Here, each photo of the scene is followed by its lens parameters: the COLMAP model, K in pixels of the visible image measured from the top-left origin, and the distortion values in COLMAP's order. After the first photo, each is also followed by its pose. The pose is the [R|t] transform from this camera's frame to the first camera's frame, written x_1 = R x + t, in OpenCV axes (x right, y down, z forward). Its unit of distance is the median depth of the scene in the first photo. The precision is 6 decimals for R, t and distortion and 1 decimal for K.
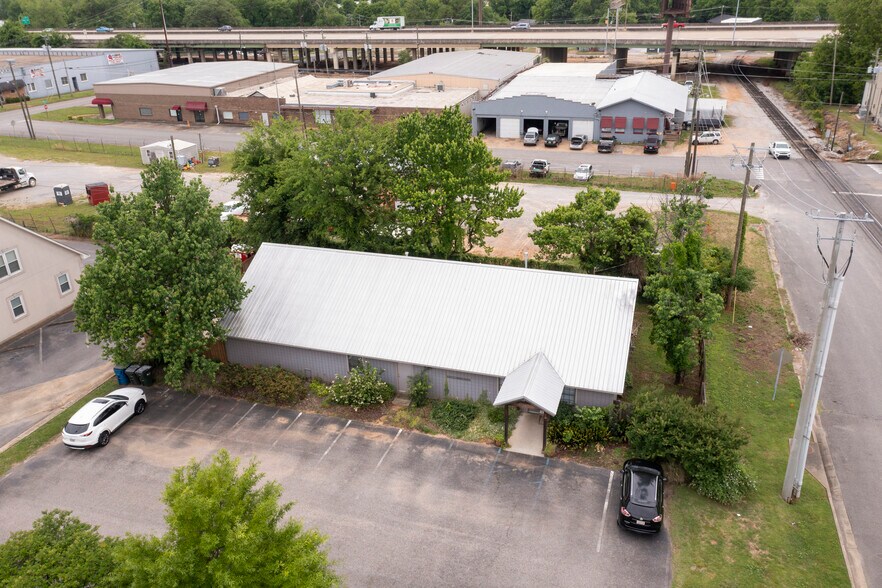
lens RADIAL K [[702.9, 0, 437.1], [0, 702.9, 294.9], [0, 0, 1]] dist [-0.003003, 0.007192]
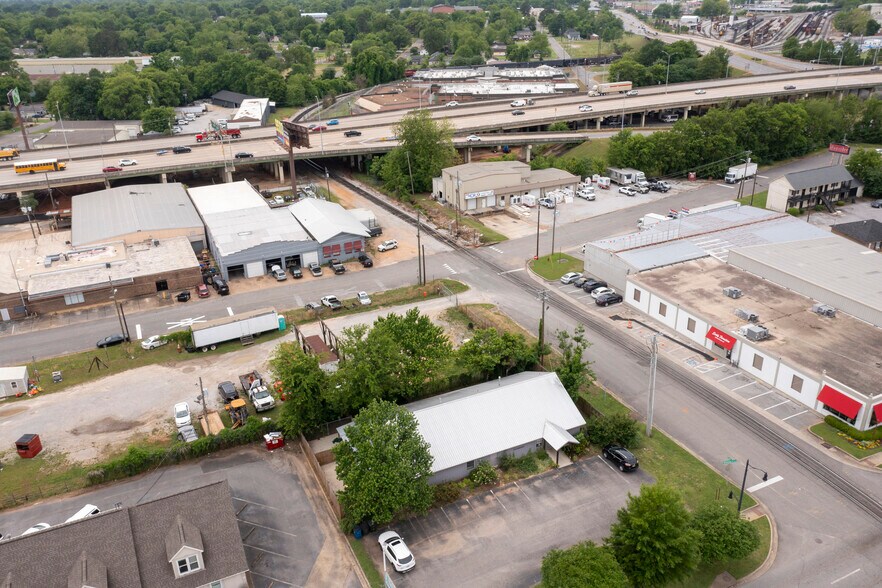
lens RADIAL K [[702.9, 0, 439.7], [0, 702.9, 292.4], [0, 0, 1]] dist [-0.003003, 0.007192]
pose [[0.721844, -0.269617, 0.637376, -1.325606], [0.292665, 0.953509, 0.071895, -0.532036], [-0.627127, 0.134641, 0.767192, -0.495920]]
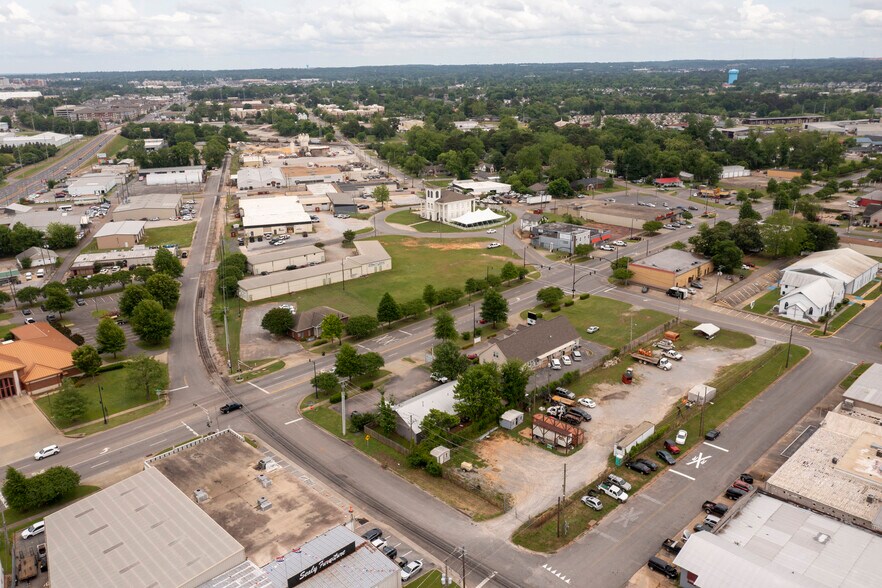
lens RADIAL K [[702.9, 0, 440.2], [0, 702.9, 289.6], [0, 0, 1]] dist [-0.003003, 0.007192]
pose [[-0.450317, 0.306299, -0.838687, 3.343955], [-0.344782, 0.806806, 0.479780, -2.601472], [0.823614, 0.505217, -0.257713, 1.923062]]
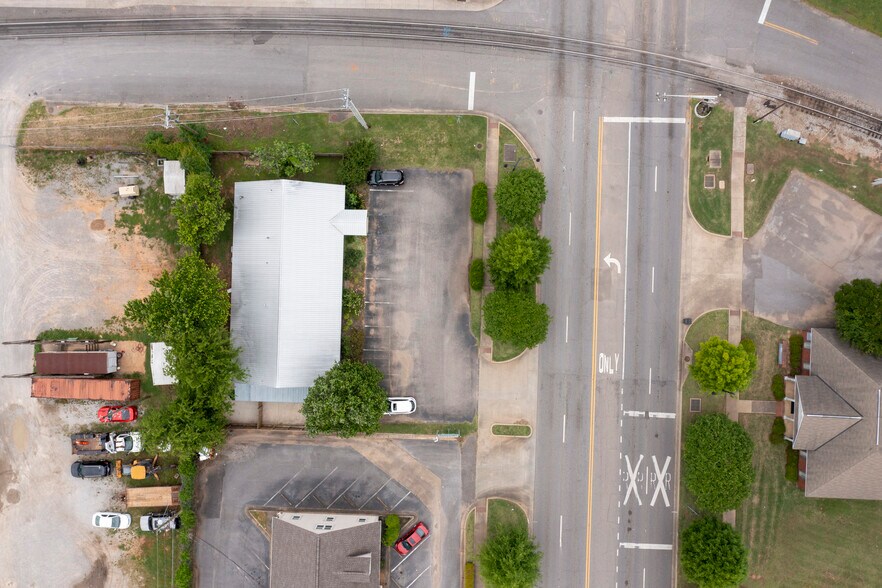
lens RADIAL K [[702.9, 0, 440.2], [0, 702.9, 291.8], [0, 0, 1]] dist [-0.003003, 0.007192]
pose [[-0.290431, -0.956008, 0.041221, -0.254178], [0.426268, -0.090691, 0.900039, -1.752846], [-0.856706, 0.278970, 0.433855, -0.205748]]
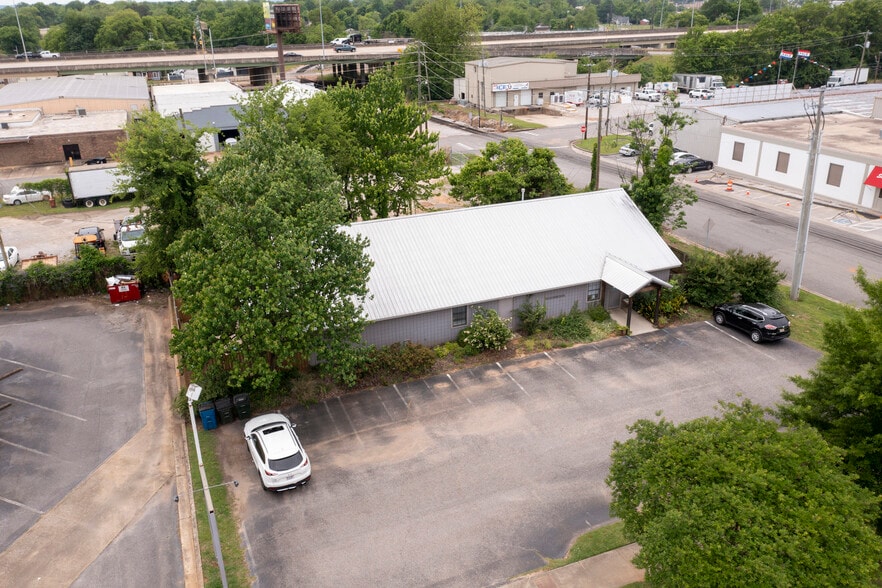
lens RADIAL K [[702.9, 0, 440.1], [0, 702.9, 293.7], [0, 0, 1]] dist [-0.003003, 0.007192]
pose [[0.761437, -0.236002, 0.603752, -0.759595], [0.268231, 0.962605, 0.037989, 0.024325], [-0.590140, 0.133019, 0.796267, 0.237563]]
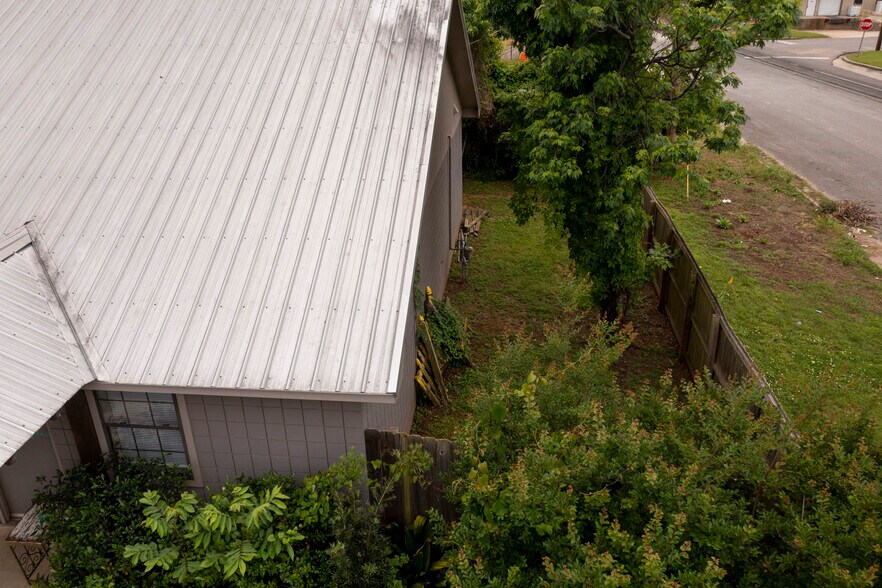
lens RADIAL K [[702.9, 0, 437.1], [0, 702.9, 293.5], [0, 0, 1]] dist [-0.003003, 0.007192]
pose [[0.977167, -0.084109, 0.195118, 0.219452], [0.083467, 0.996444, 0.011521, 0.102797], [-0.195393, 0.005028, 0.980712, 0.747264]]
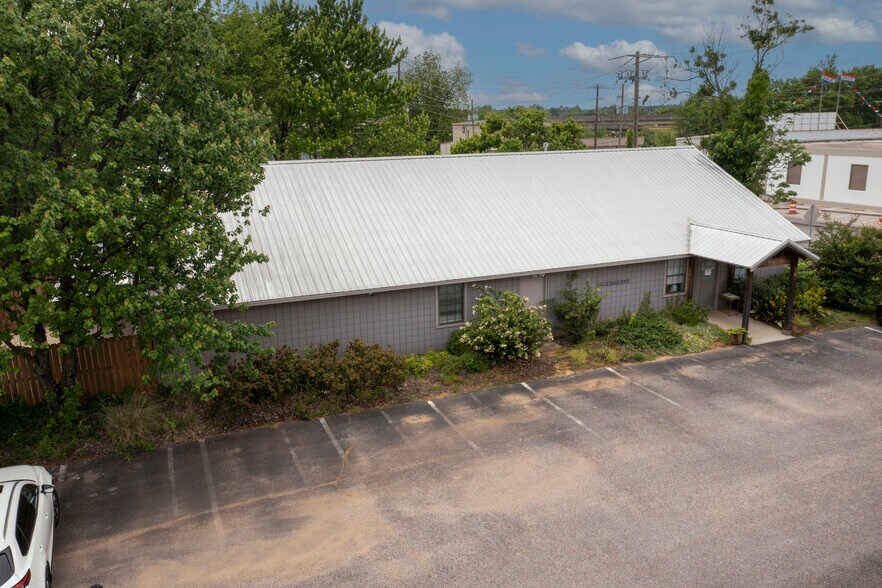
lens RADIAL K [[702.9, 0, 439.4], [0, 702.9, 291.6], [0, 0, 1]] dist [-0.003003, 0.007192]
pose [[0.750827, -0.140459, 0.645392, -0.499649], [0.272024, 0.956169, -0.108369, 0.151953], [-0.601882, 0.256928, 0.756125, 0.614731]]
